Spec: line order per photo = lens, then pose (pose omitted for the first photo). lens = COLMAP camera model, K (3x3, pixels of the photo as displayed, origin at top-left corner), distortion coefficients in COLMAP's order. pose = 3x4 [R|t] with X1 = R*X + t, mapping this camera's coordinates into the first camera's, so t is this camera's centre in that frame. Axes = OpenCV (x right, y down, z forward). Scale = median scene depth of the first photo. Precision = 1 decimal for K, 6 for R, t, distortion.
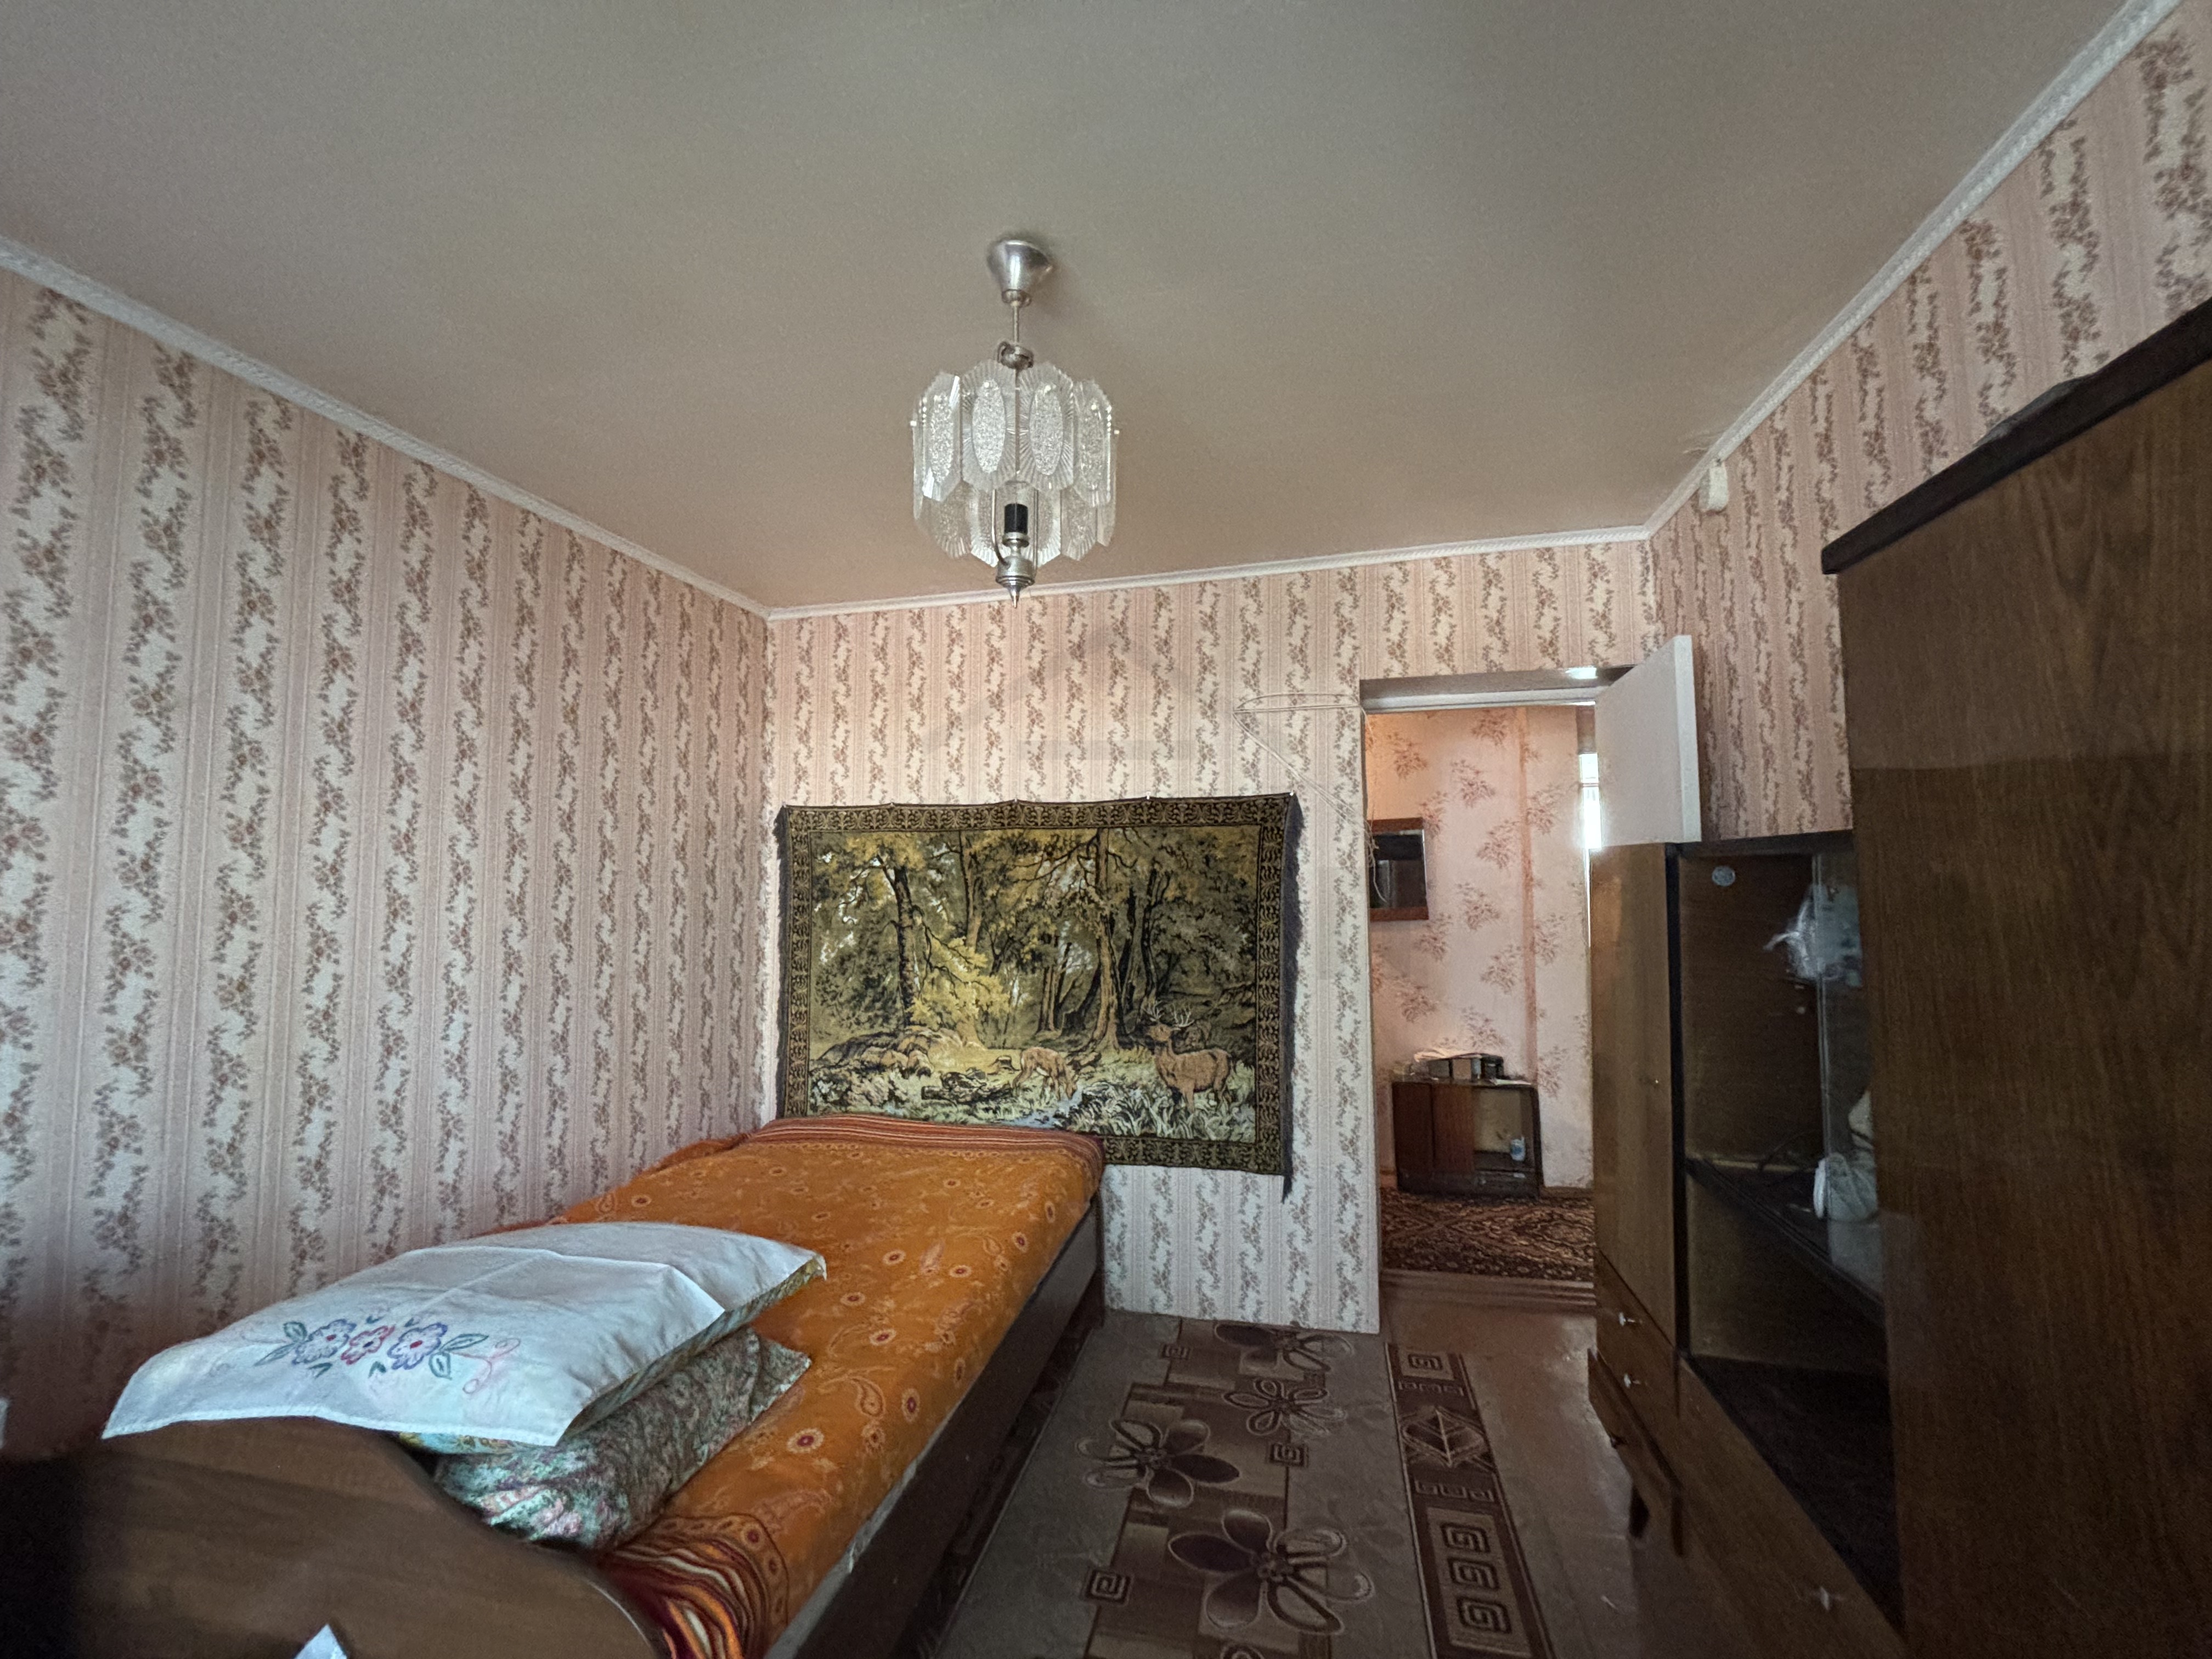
lens RADIAL K [[877.3, 0, 1107.9], [0, 877.3, 827.6], [0, 0, 1]] dist [-0.017178, 0.000513]
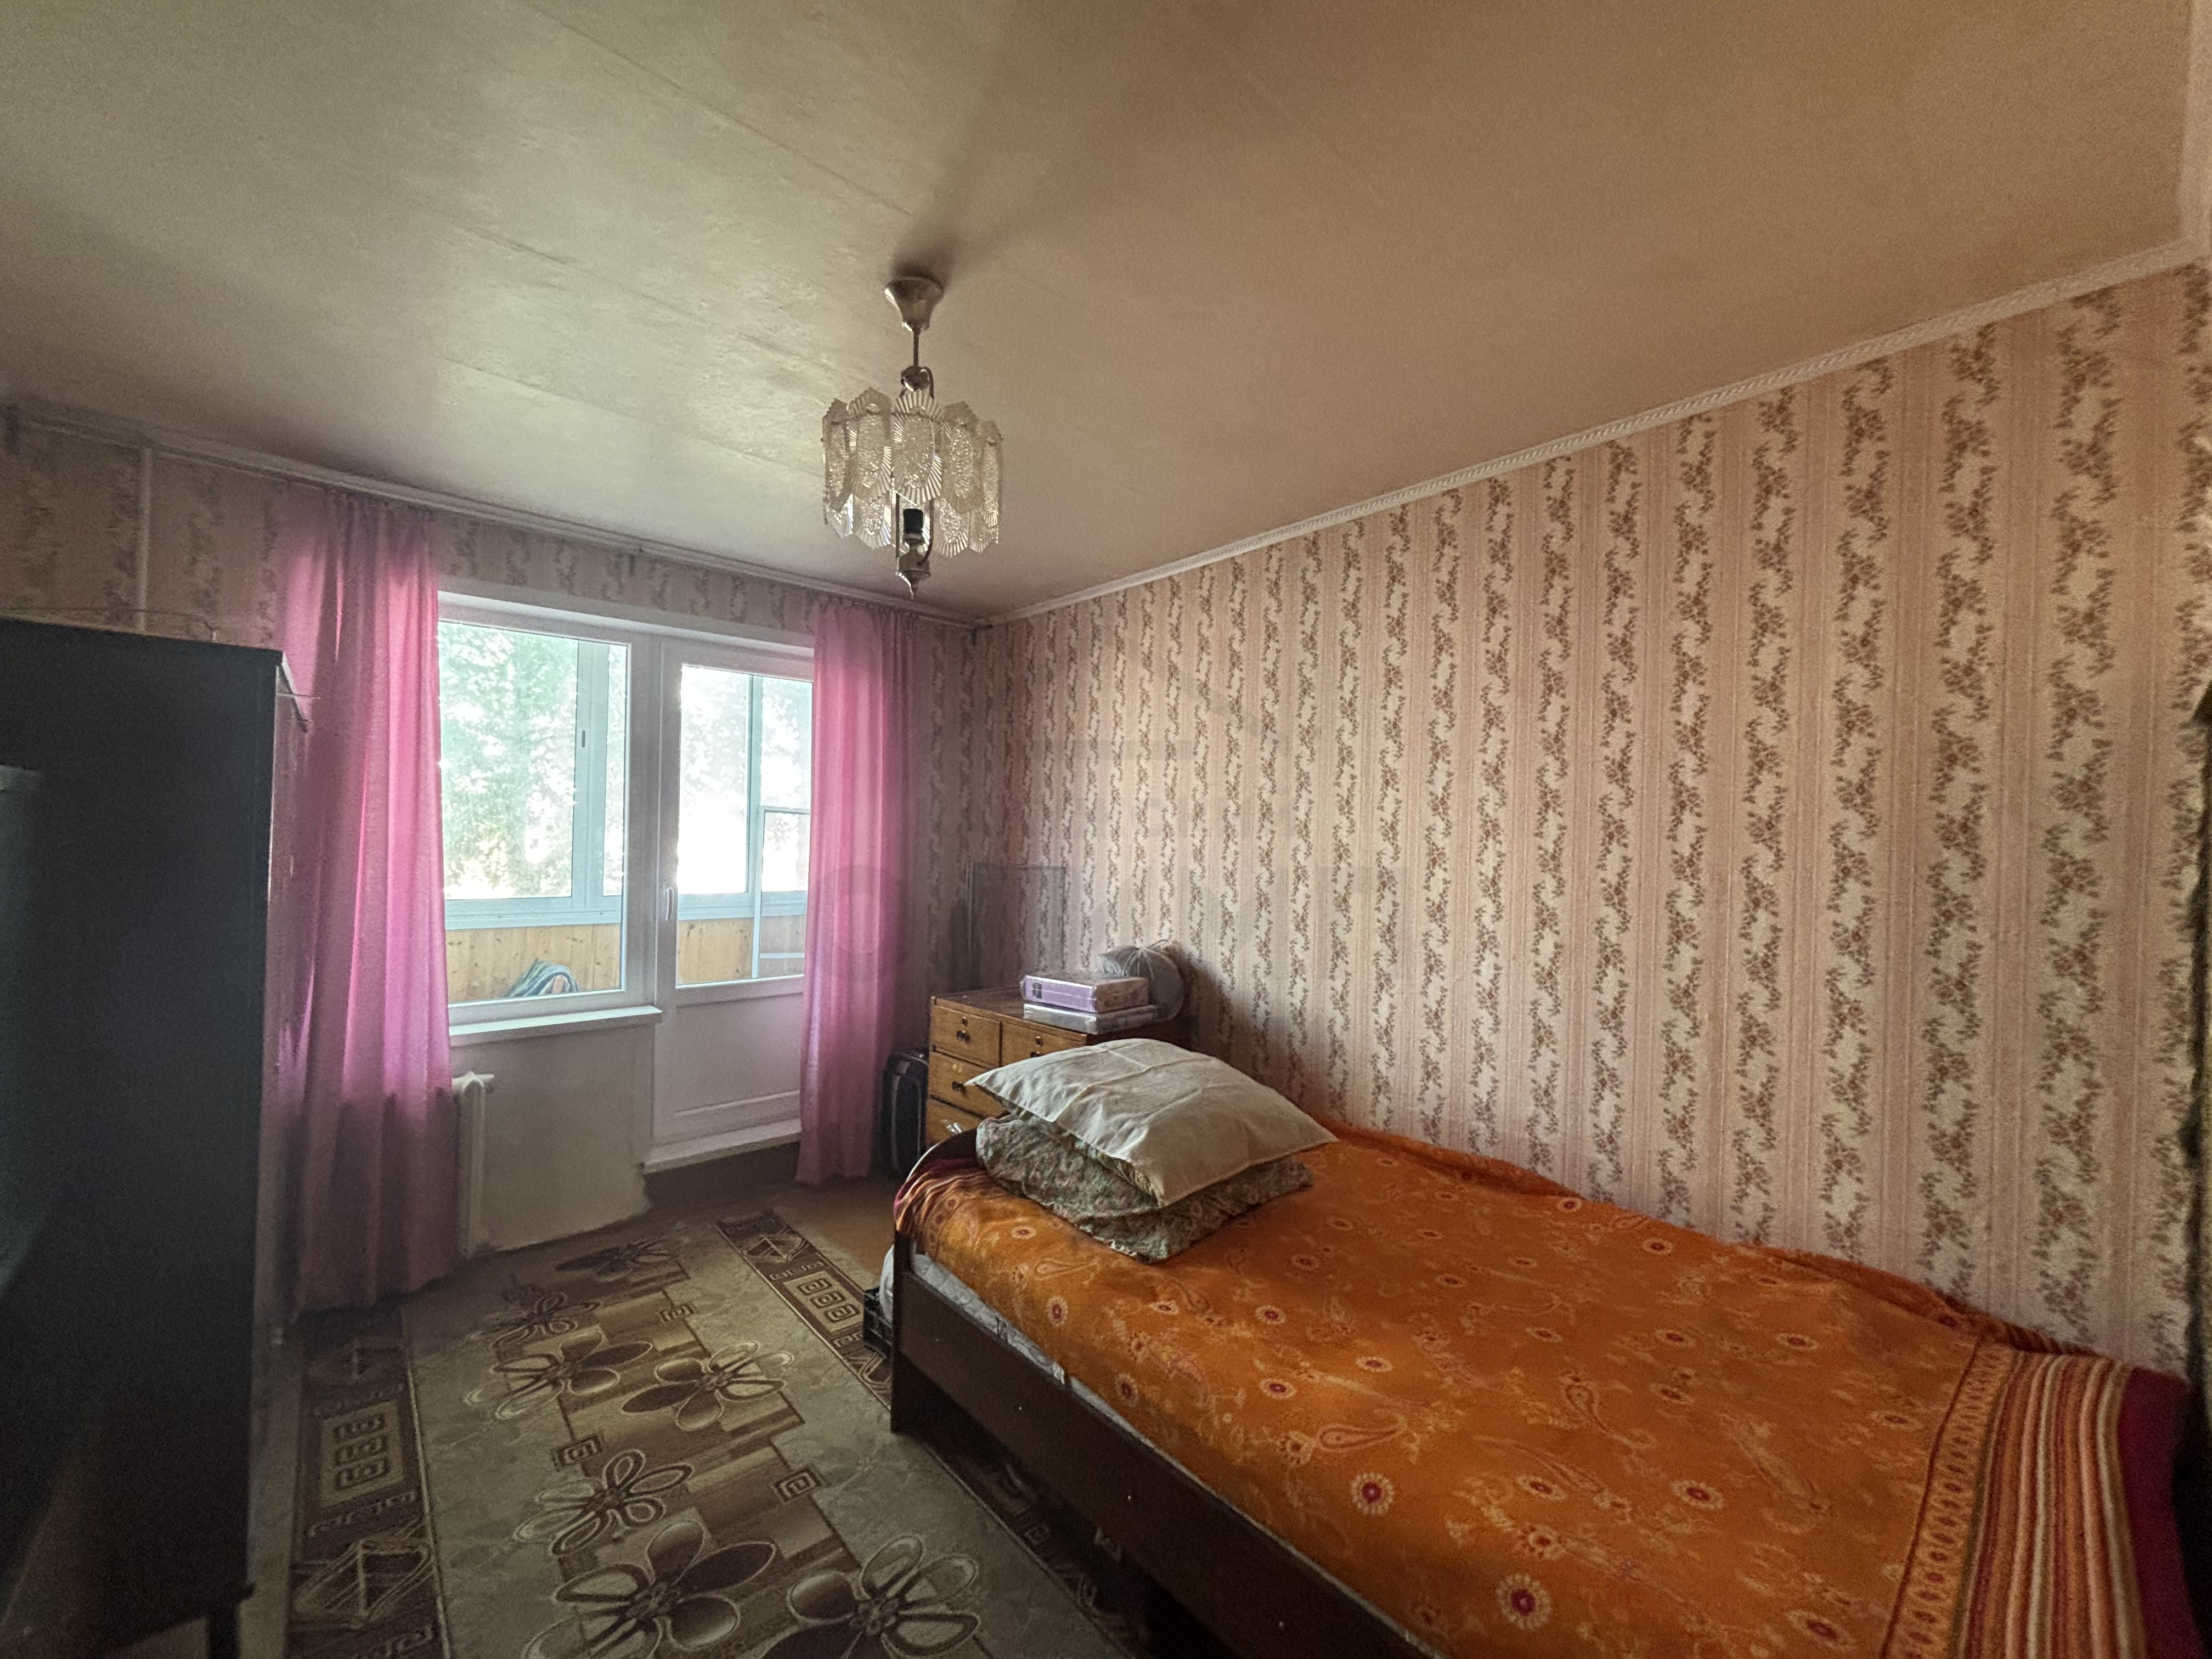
lens RADIAL K [[877.3, 0, 1106.7], [0, 877.3, 830.6], [0, 0, 1]] dist [-0.017178, 0.000513]
pose [[-0.589127, -0.007437, -0.808006, 0.448238], [0.035954, 0.998726, -0.035407, 0.074325], [0.807240, -0.049910, -0.588109, 1.239602]]
